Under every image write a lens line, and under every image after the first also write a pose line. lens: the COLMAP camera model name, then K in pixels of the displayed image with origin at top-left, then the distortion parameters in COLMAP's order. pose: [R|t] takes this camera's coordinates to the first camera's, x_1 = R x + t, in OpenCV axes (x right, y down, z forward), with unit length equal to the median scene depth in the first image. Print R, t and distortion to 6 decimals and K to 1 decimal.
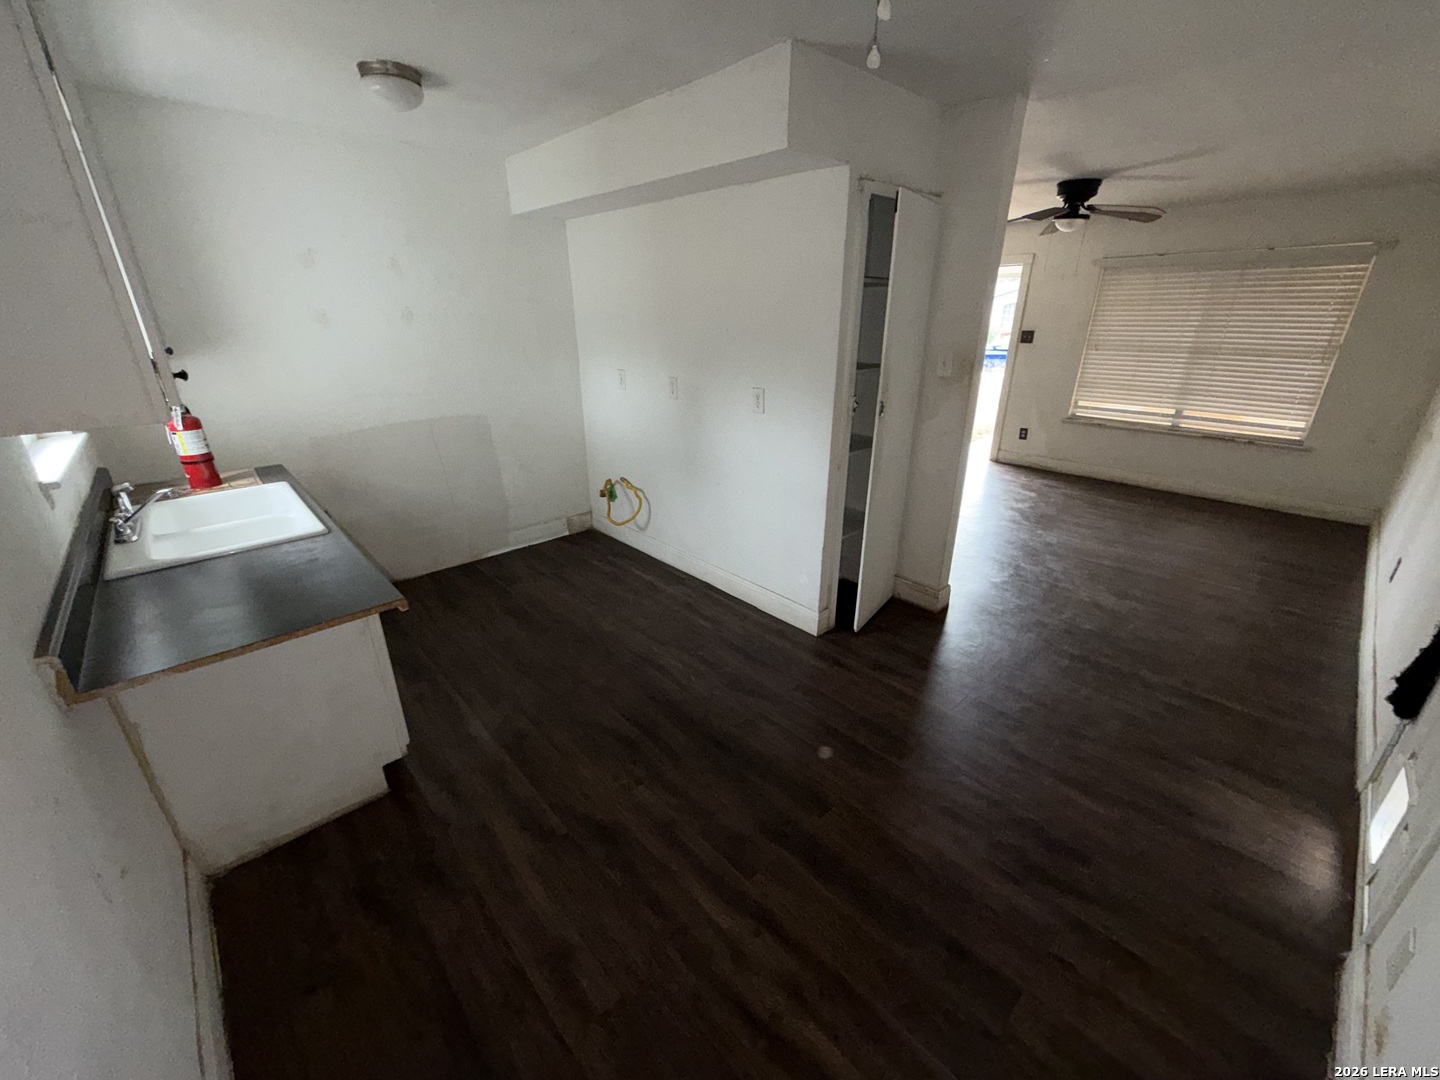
lens RADIAL K [[575.7, 0, 723.1], [0, 575.7, 541.3], [0, 0, 1]] dist [-0.002912, 0.001731]
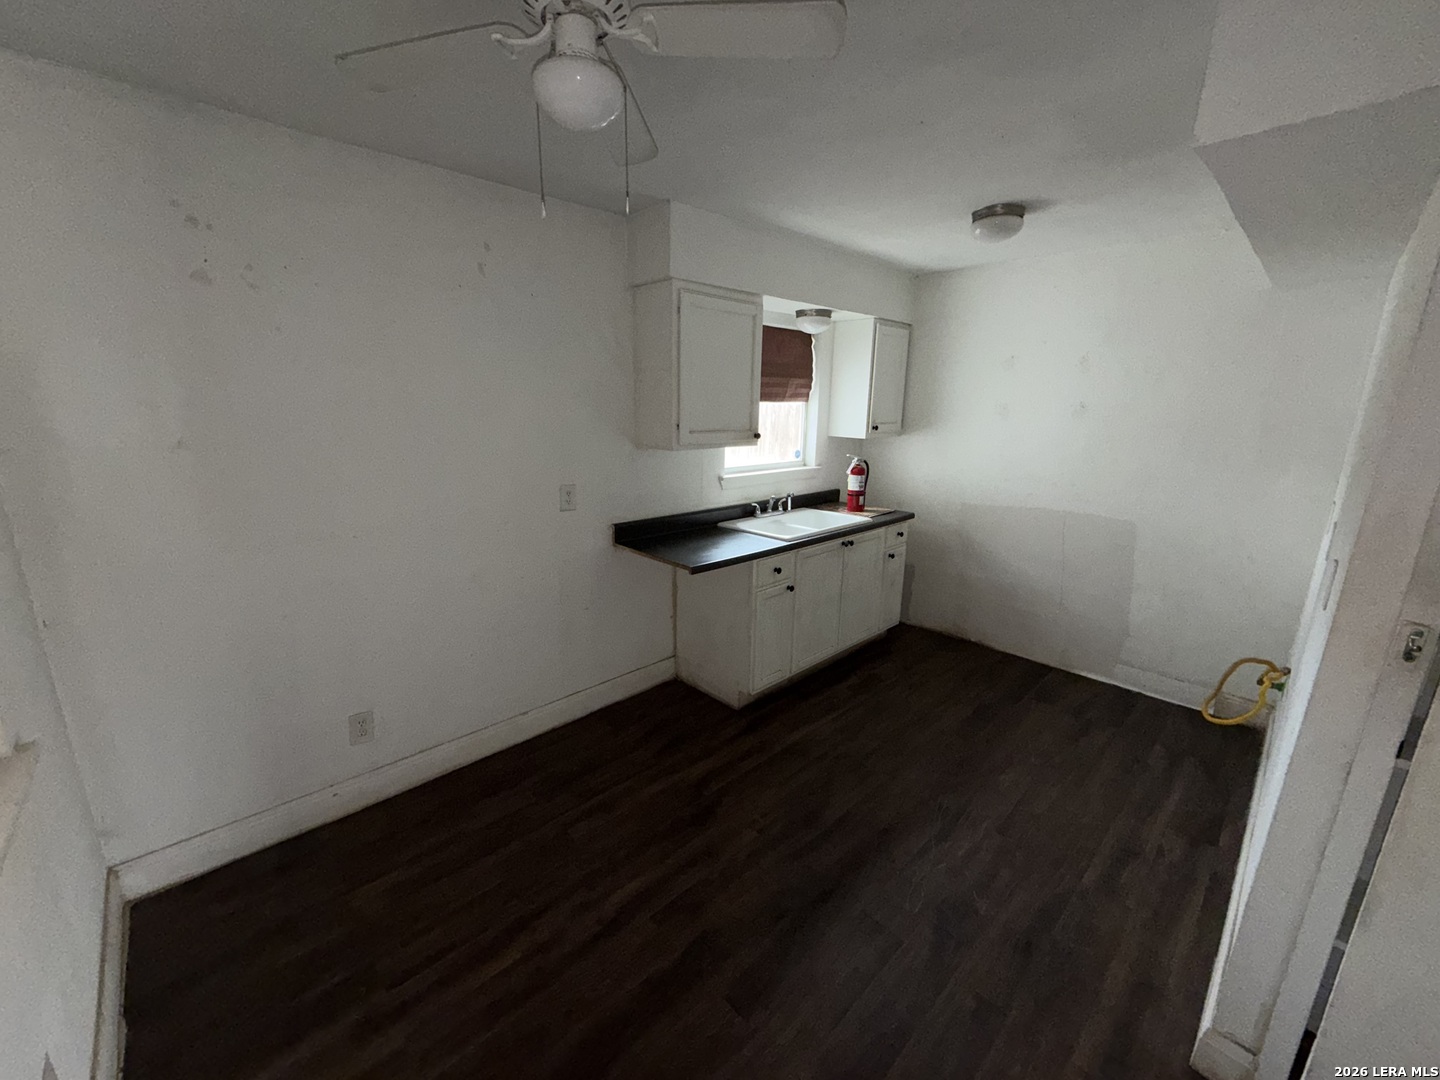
lens RADIAL K [[575.7, 0, 707.4], [0, 575.7, 541.0], [0, 0, 1]] dist [-0.002912, 0.001731]
pose [[-0.004039, 0.237133, -0.971469, 0.343396], [-0.378447, 0.898858, 0.220982, -0.117017], [0.925614, 0.368542, 0.086111, 0.283233]]
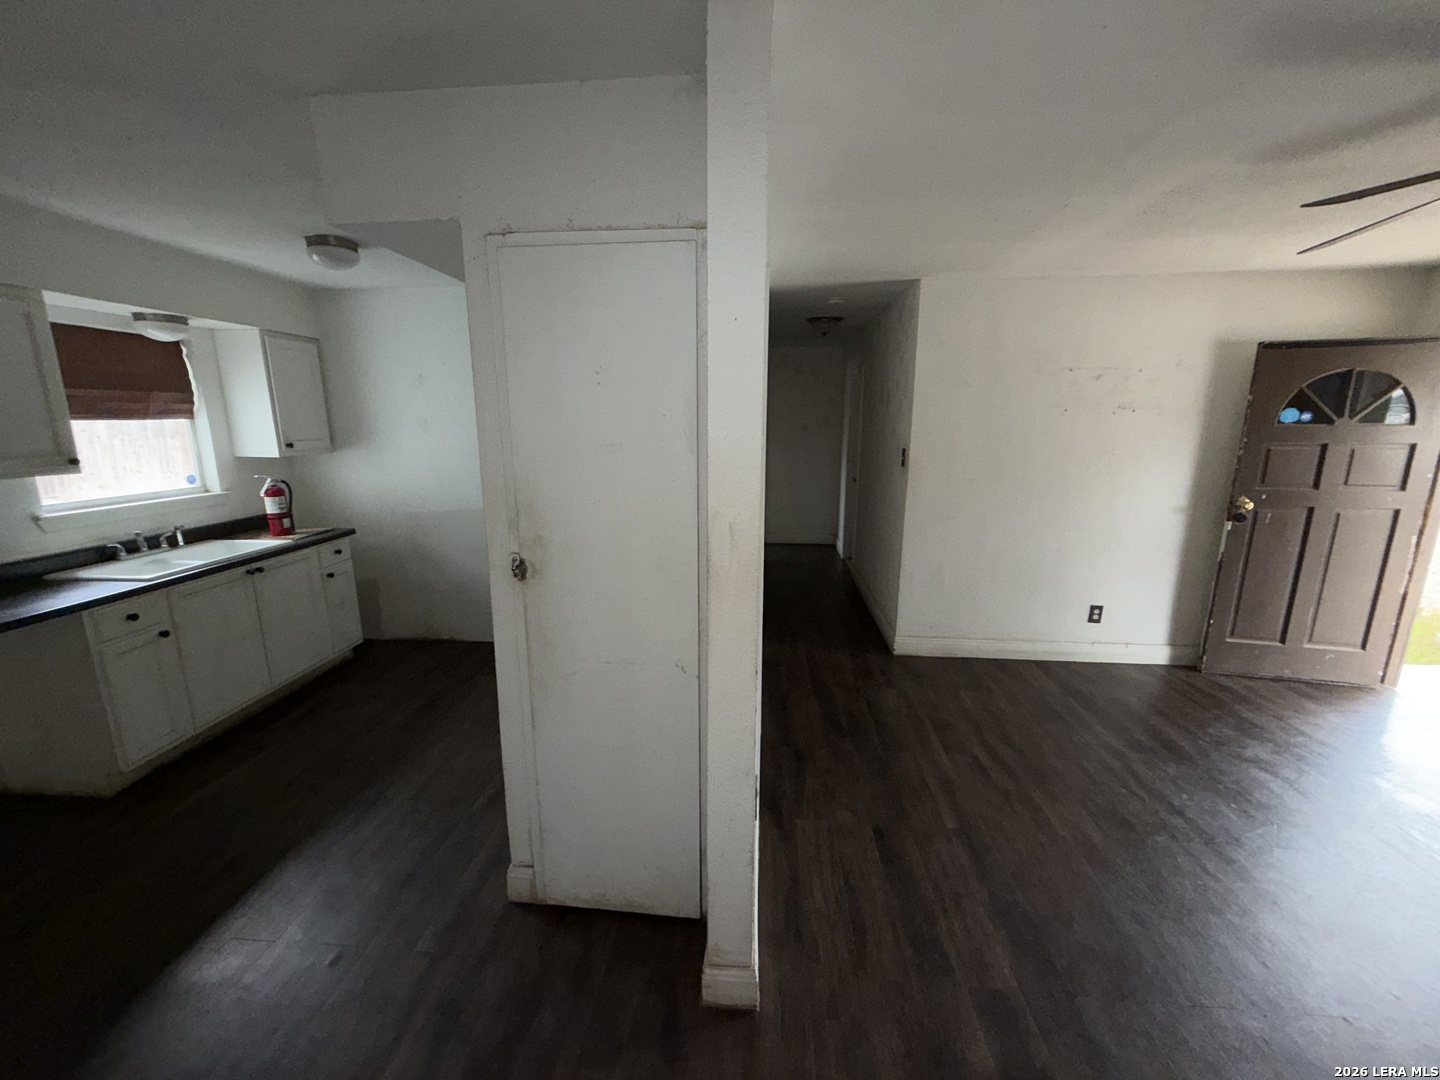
lens RADIAL K [[575.7, 0, 714.1], [0, 575.7, 542.4], [0, 0, 1]] dist [-0.002912, 0.001731]
pose [[0.669572, 0.157731, -0.725806, 0.477100], [-0.275804, 0.960123, -0.045784, -0.168830], [0.689641, 0.230836, 0.686374, 0.409873]]
